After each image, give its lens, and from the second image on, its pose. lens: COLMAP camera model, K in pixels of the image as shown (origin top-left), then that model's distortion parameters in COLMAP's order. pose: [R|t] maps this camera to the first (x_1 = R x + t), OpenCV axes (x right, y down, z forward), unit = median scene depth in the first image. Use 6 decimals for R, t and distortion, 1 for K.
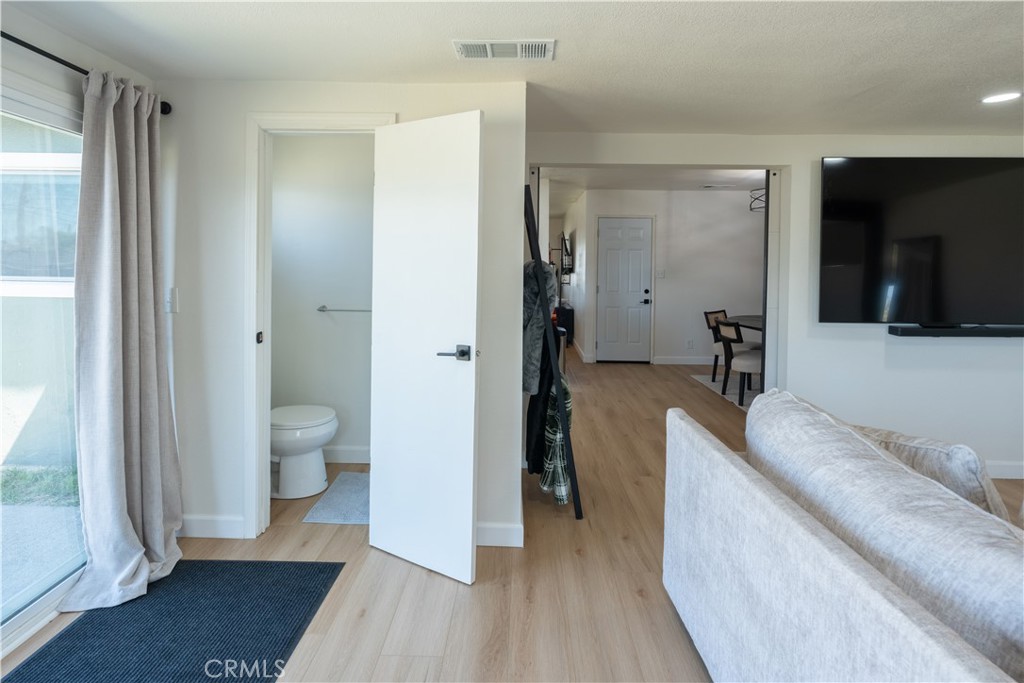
lens RADIAL K [[506.3, 0, 510.4], [0, 506.3, 274.9], [0, 0, 1]] dist [0.001099, 0.000271]
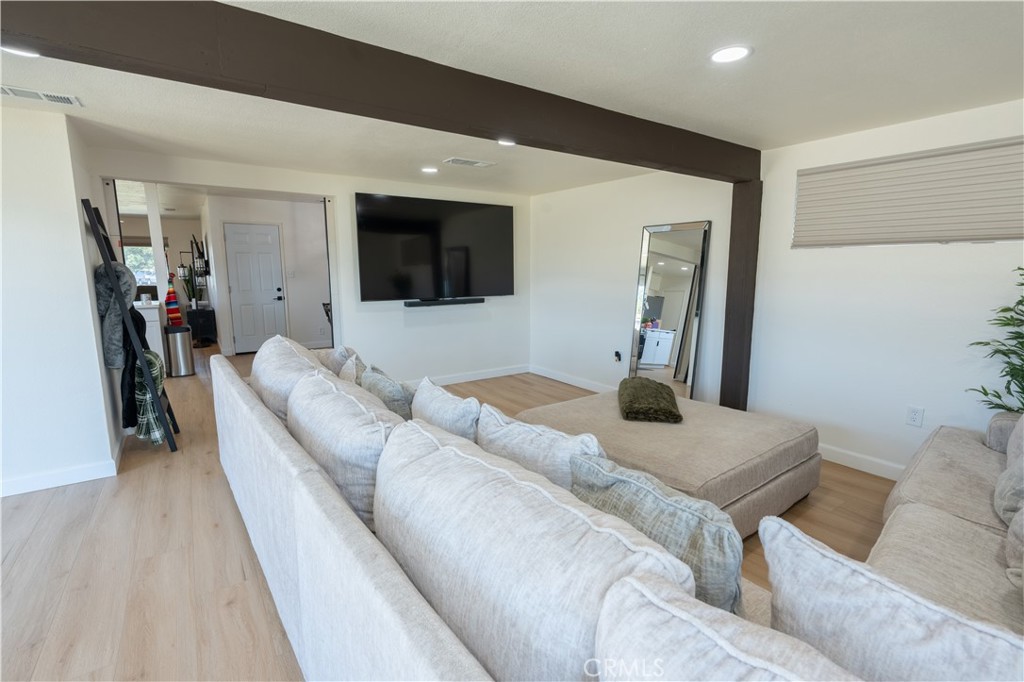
lens RADIAL K [[462.7, 0, 513.9], [0, 462.7, 336.8], [0, 0, 1]] dist [-0.004104, -0.000344]
pose [[0.795422, -0.101209, 0.597546, 0.149654], [0.023153, 0.990312, 0.136913, 0.020815], [-0.605614, -0.095069, 0.790059, -0.516238]]
